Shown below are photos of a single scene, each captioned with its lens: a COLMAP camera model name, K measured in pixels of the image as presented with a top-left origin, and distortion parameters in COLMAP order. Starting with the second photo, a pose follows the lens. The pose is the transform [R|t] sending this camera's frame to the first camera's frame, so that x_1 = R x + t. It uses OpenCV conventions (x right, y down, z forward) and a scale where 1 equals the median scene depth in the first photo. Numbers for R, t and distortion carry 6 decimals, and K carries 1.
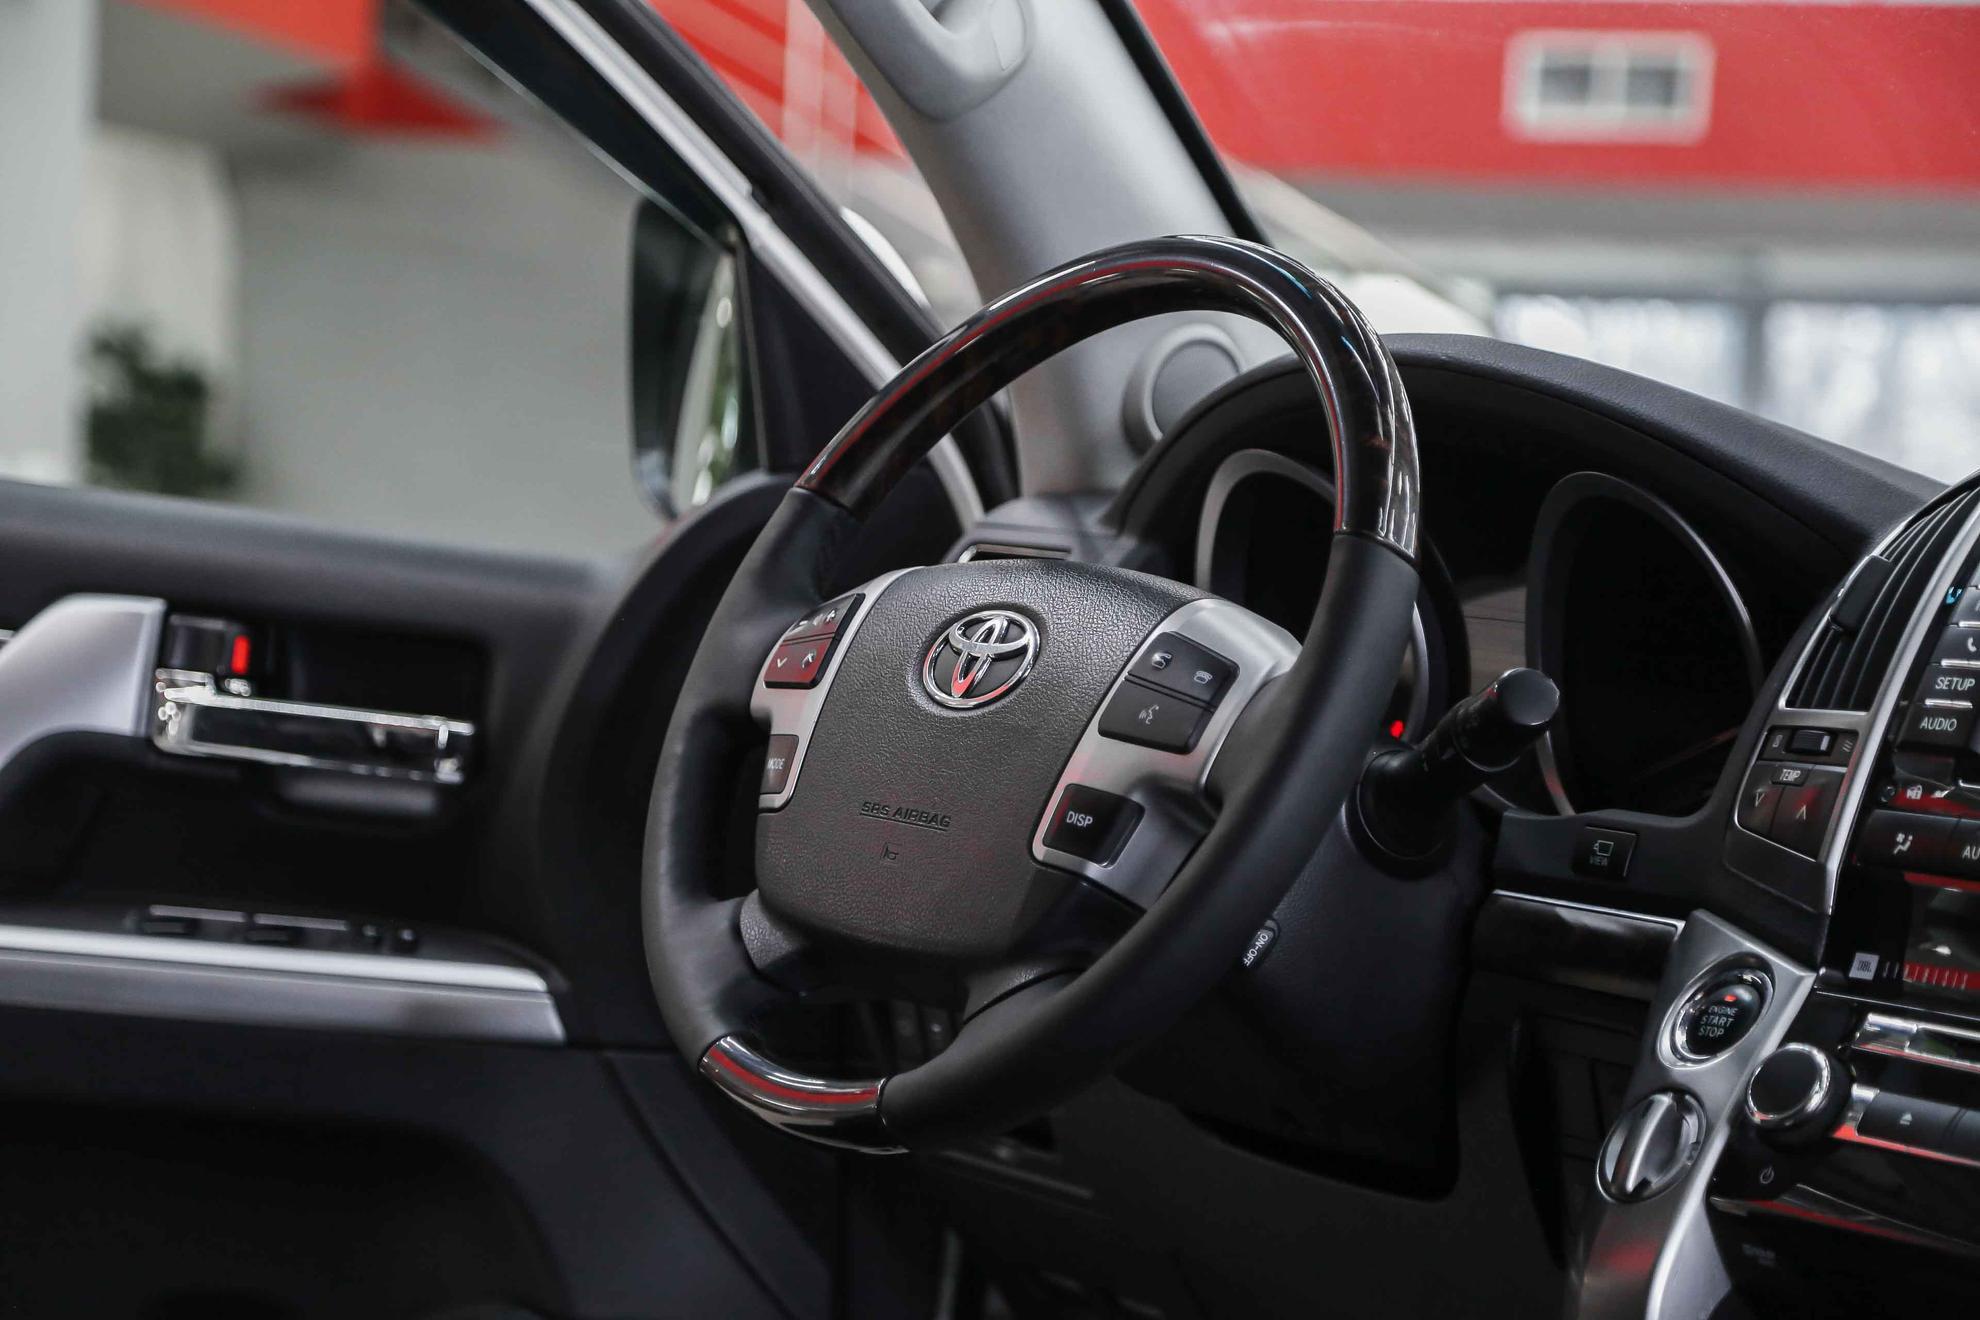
lens RADIAL K [[4379.6, 0, 990.0], [0, 4379.6, 660.0], [0, 0, 1]] dist [0.408833, 0.135186]
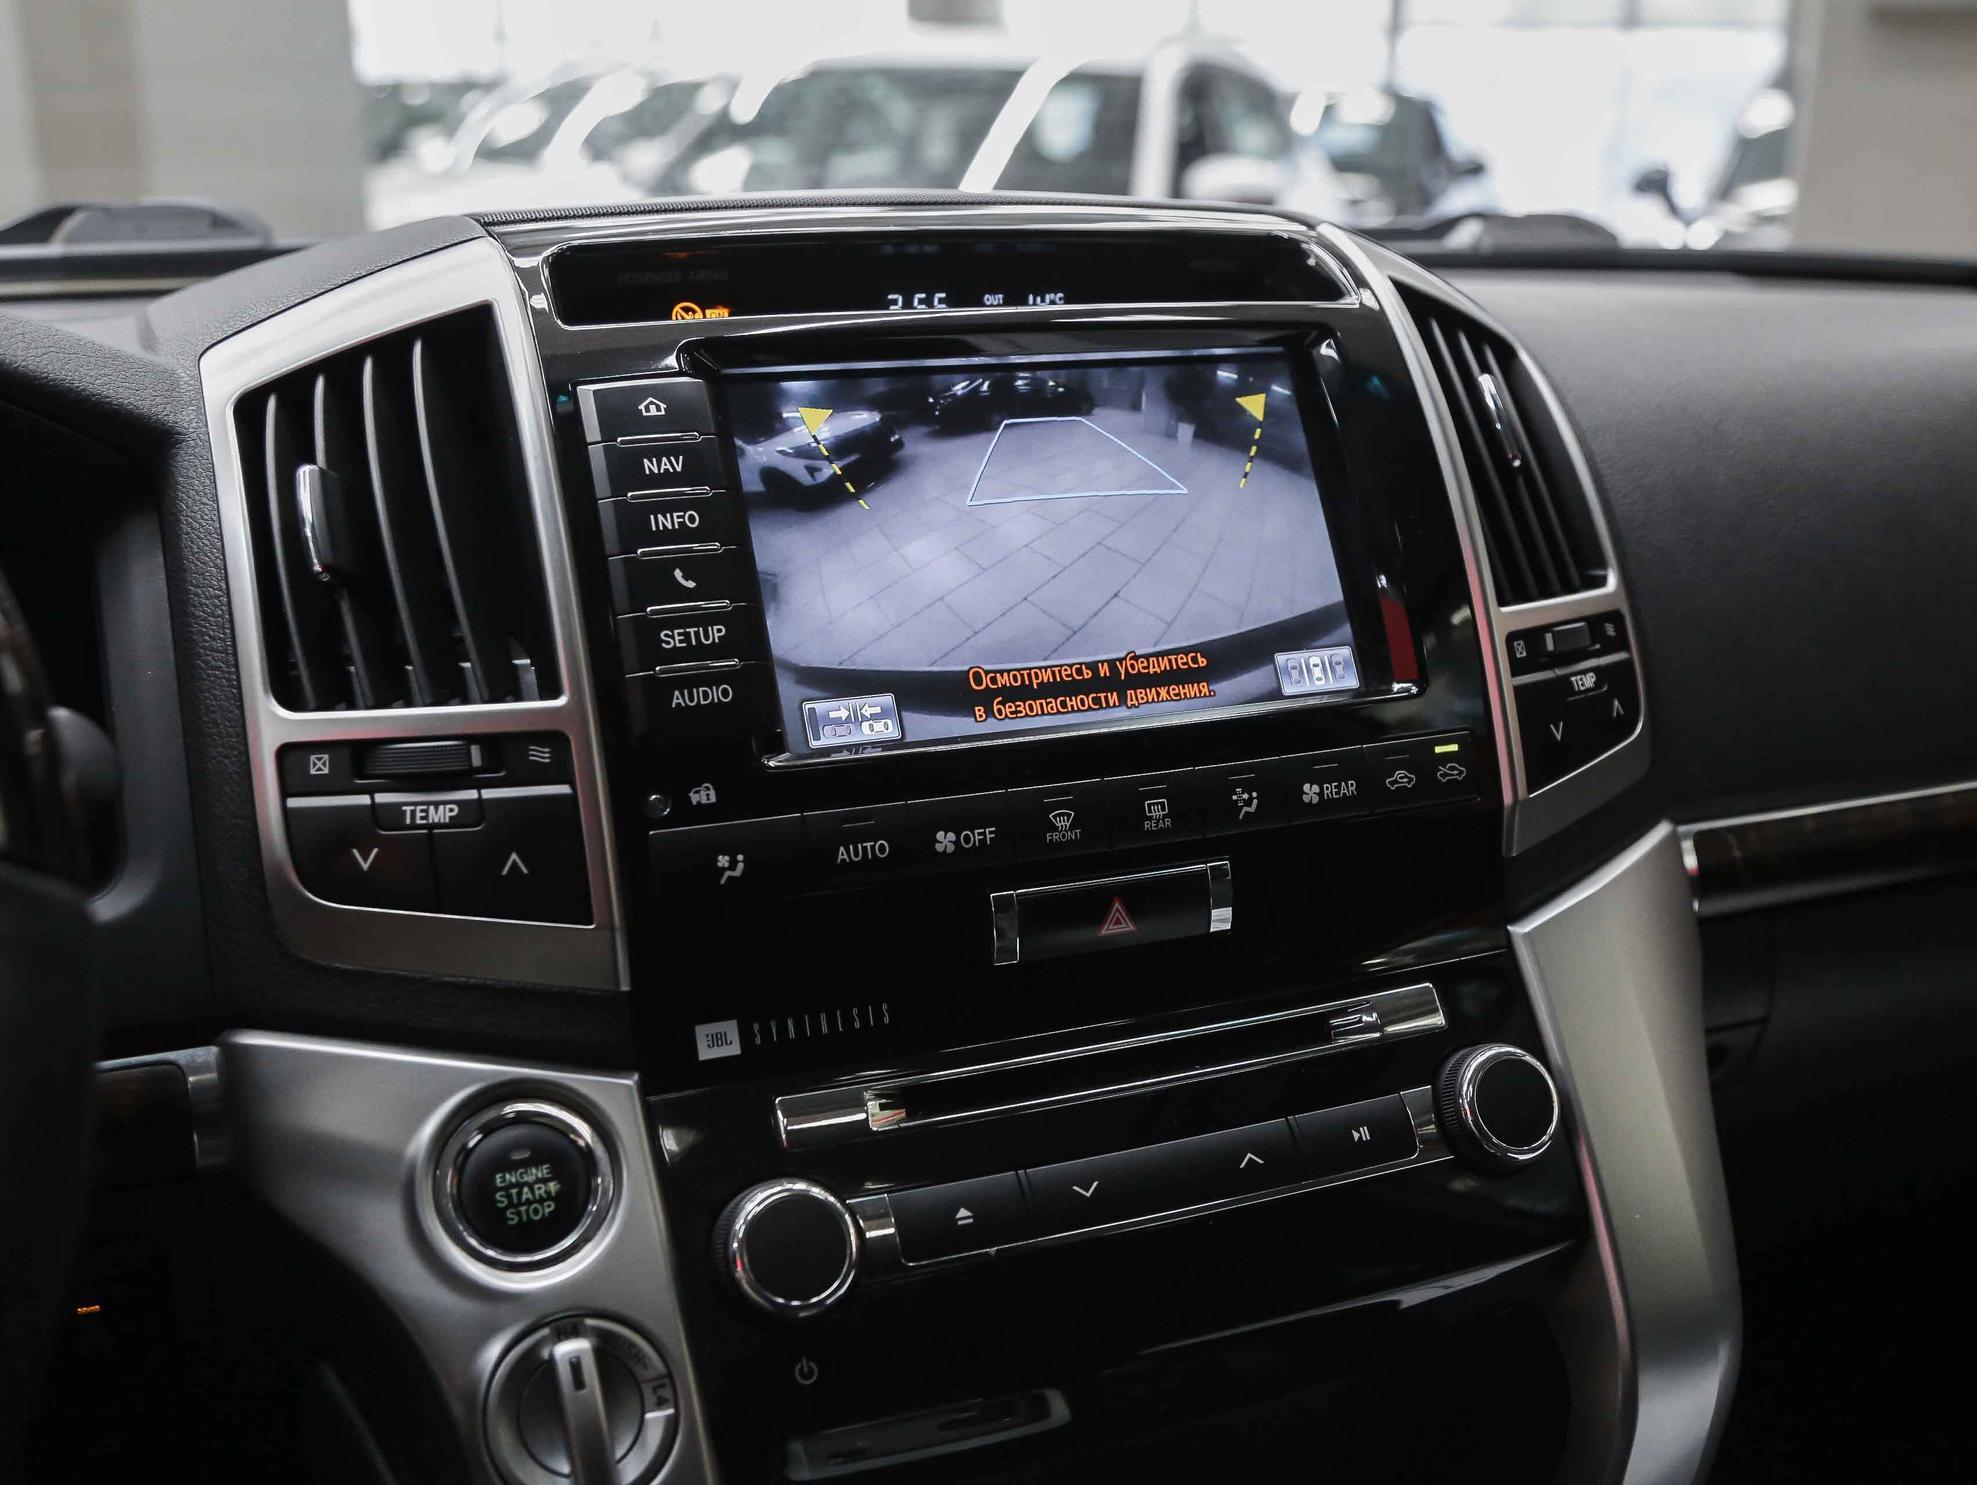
lens RADIAL K [[2082.4, 0, 988.5], [0, 2082.4, 742.5], [0, 0, 1]] dist [0.004107, 0.001993]
pose [[0.243662, -0.319756, 0.915634, -0.085860], [0.055600, 0.947141, 0.315963, -0.077836], [-0.968265, -0.026079, 0.248560, 0.801082]]
